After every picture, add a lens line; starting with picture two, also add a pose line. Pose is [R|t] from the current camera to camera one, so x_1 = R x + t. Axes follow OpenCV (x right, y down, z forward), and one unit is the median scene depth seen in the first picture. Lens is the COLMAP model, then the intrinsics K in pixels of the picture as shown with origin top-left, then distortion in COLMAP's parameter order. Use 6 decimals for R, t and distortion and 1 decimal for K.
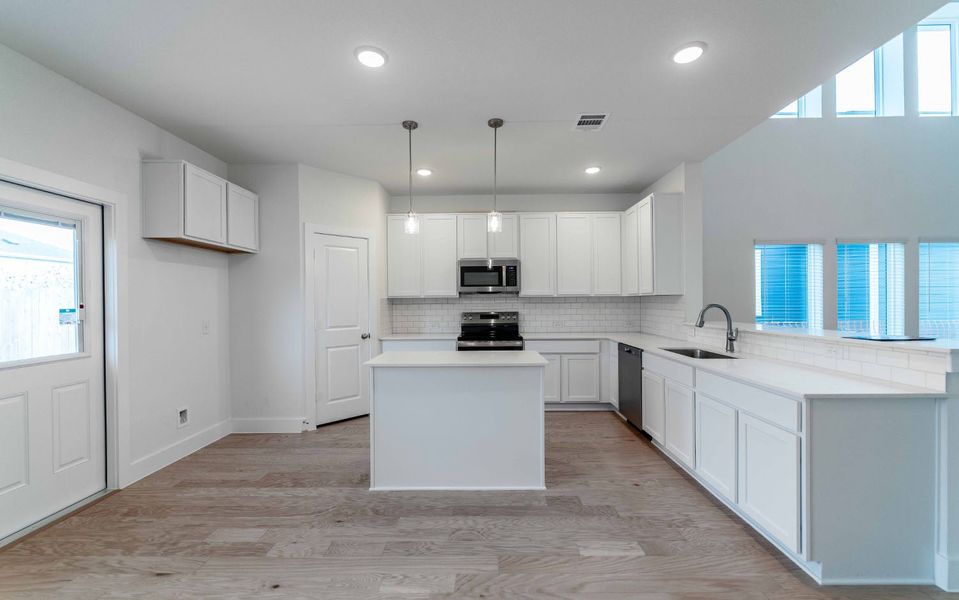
lens RADIAL K [[384.7, 0, 480.6], [0, 384.7, 301.1], [0, 0, 1]] dist [-0.001957, -0.000509]
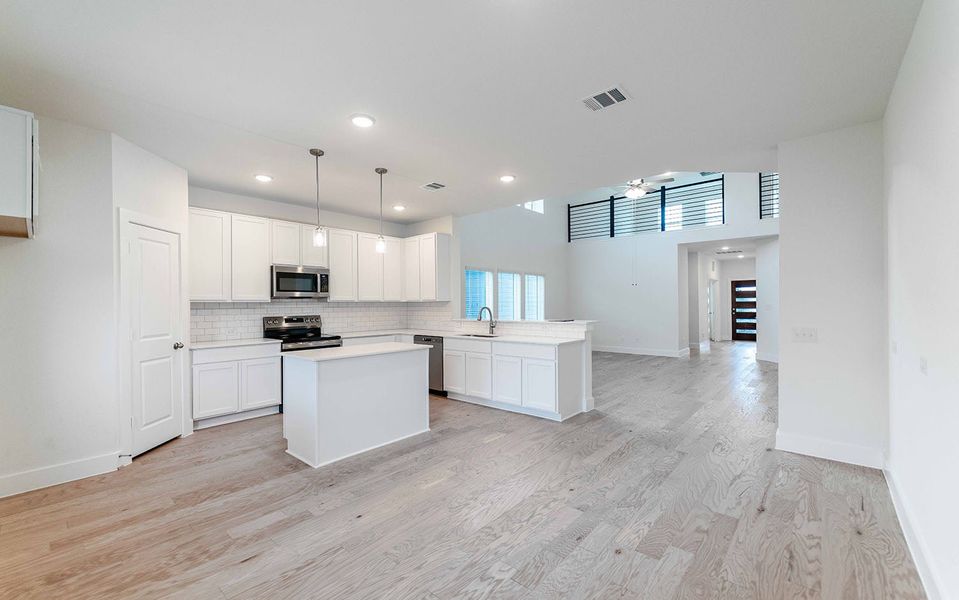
lens RADIAL K [[384.7, 0, 477.2], [0, 384.7, 301.6], [0, 0, 1]] dist [-0.001957, -0.000509]
pose [[0.658455, 0.007277, 0.752585, -0.593924], [0.002307, 0.999929, -0.011687, 0.003719], [-0.752616, 0.009432, 0.658392, -0.094674]]
